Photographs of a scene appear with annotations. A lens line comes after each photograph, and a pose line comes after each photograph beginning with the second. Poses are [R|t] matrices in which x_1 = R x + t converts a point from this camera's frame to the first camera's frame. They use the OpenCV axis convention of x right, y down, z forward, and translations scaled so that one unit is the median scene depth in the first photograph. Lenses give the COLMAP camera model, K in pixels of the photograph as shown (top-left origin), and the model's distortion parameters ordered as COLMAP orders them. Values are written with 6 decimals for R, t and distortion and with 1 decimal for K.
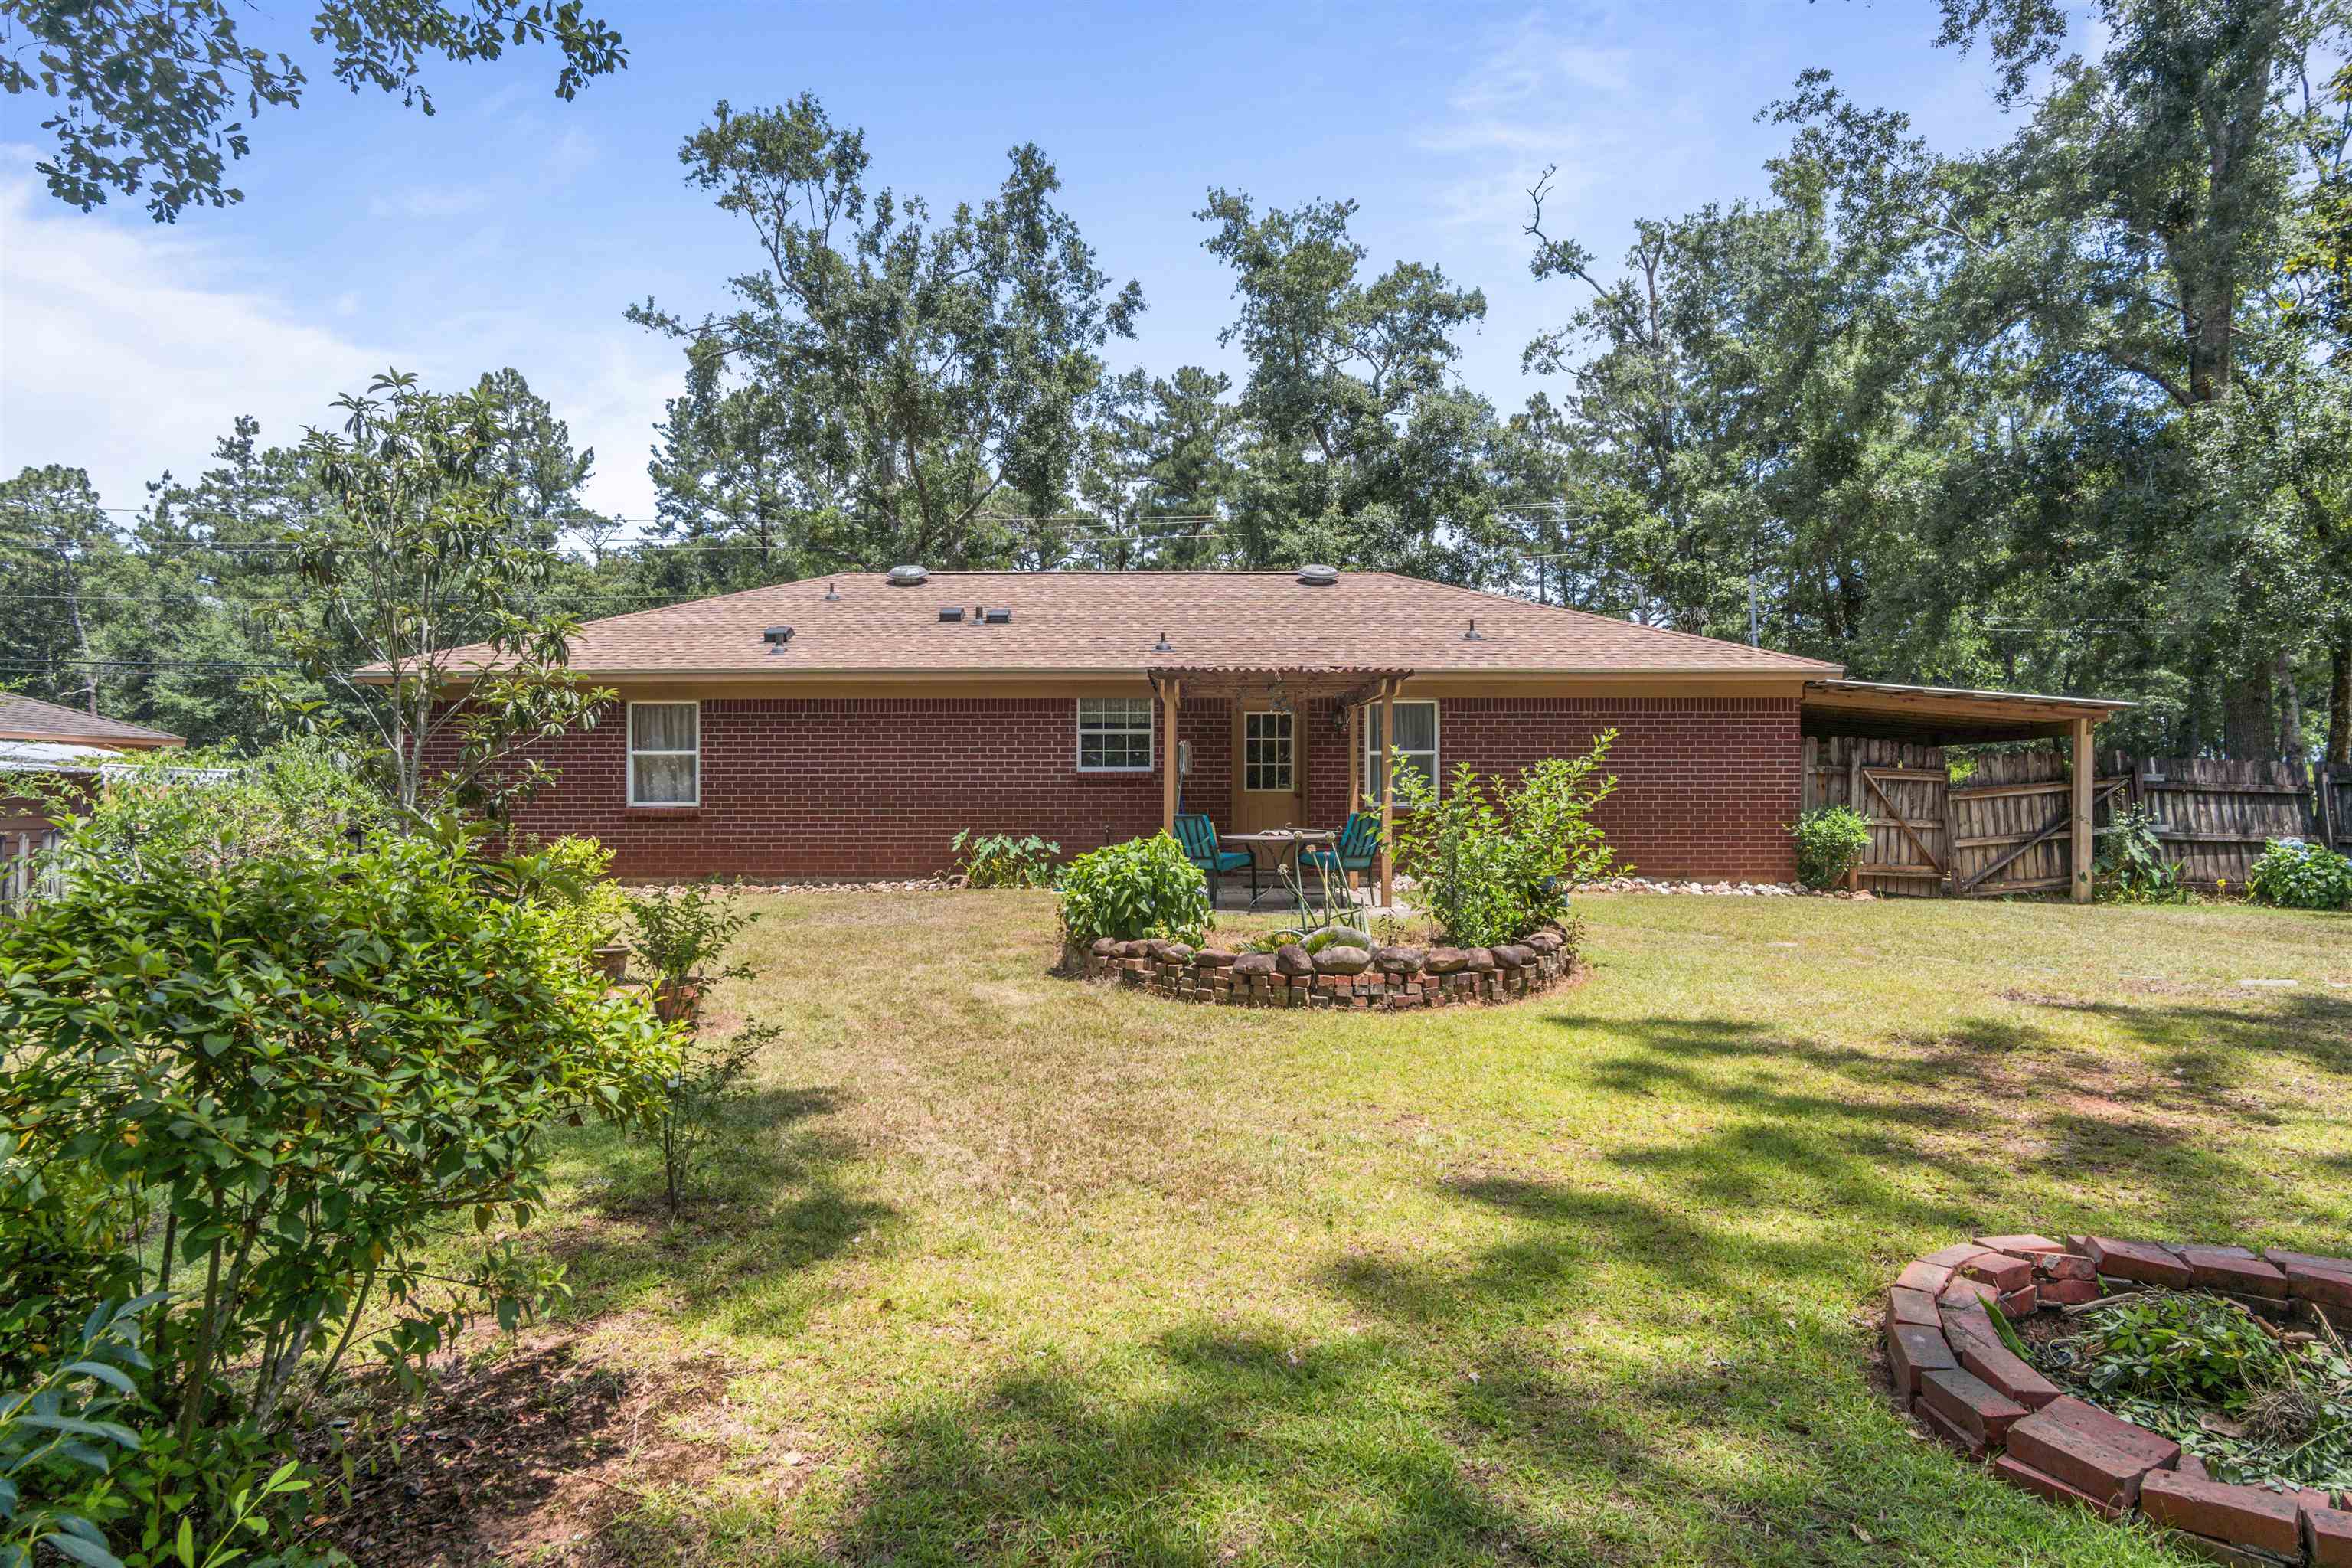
lens RADIAL K [[1278.2, 0, 1175.3], [0, 1278.2, 755.7], [0, 0, 1]] dist [-0.009658, 0.000681]
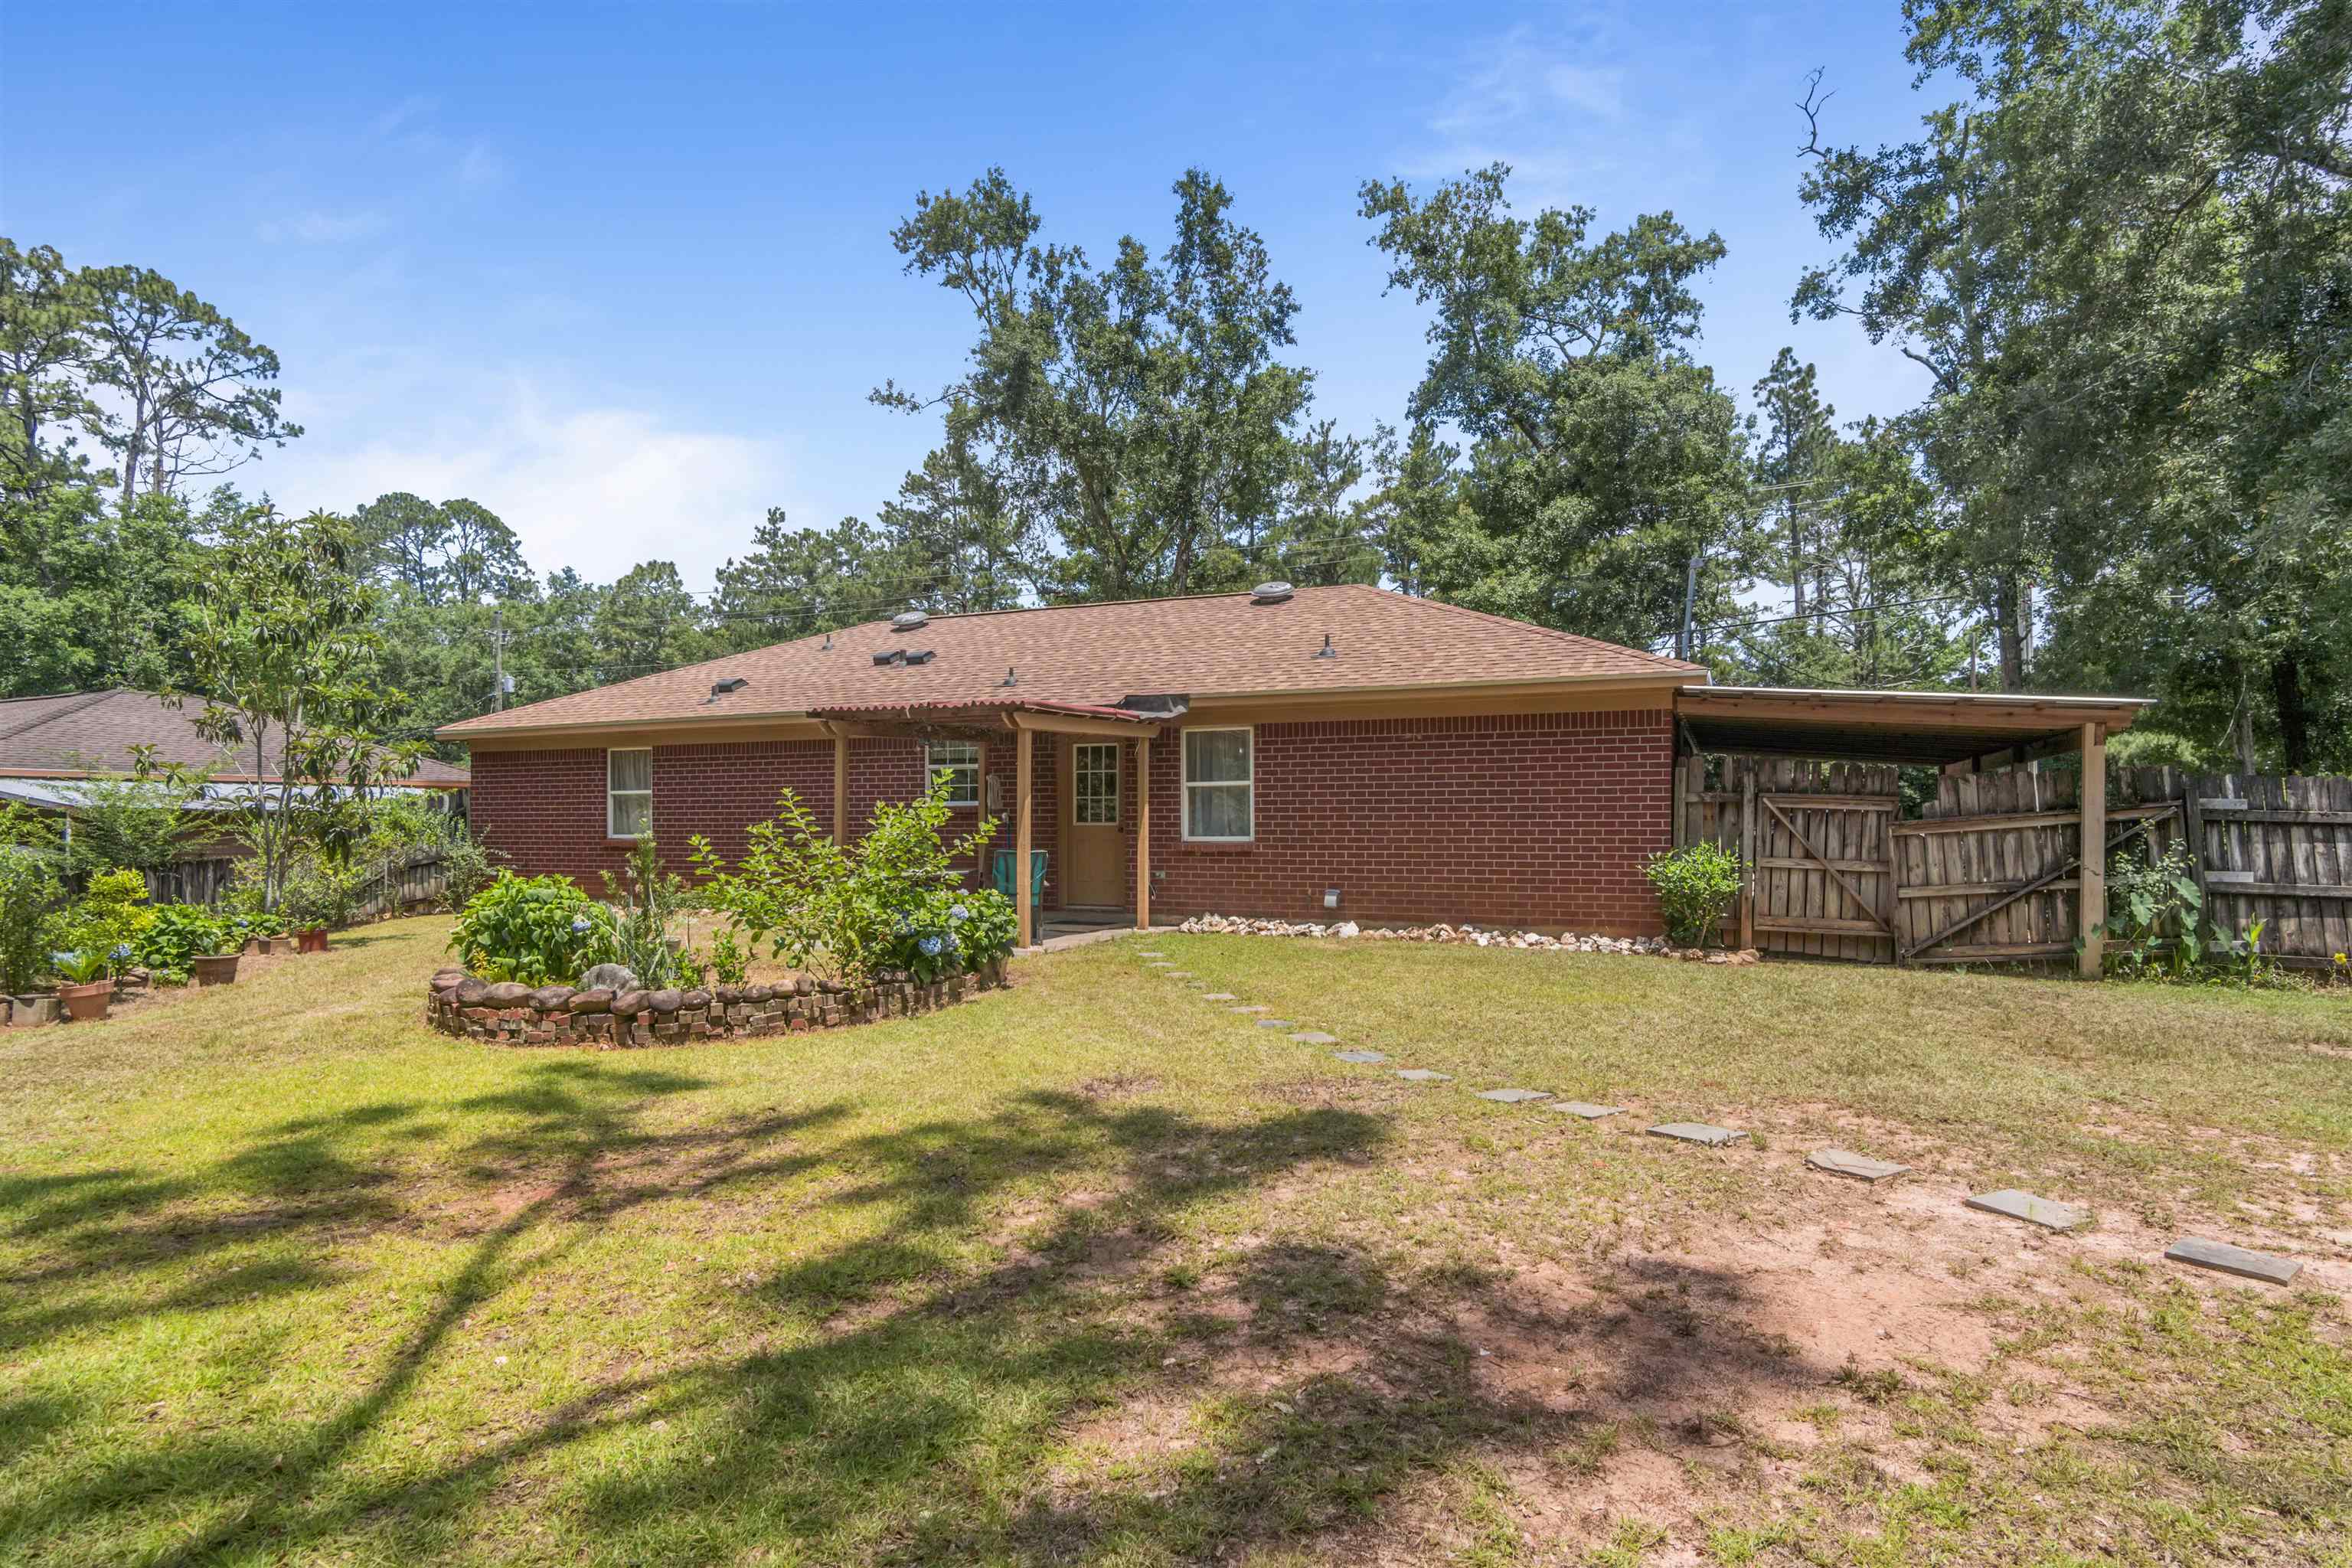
lens RADIAL K [[1292.5, 0, 1175.8], [0, 1292.5, 779.3], [0, 0, 1]] dist [-0.002826, -0.000167]
pose [[0.916711, -0.014734, -0.399279, 0.521527], [0.015329, 0.999881, -0.001704, -0.004240], [0.399257, -0.004558, 0.916828, 0.117790]]
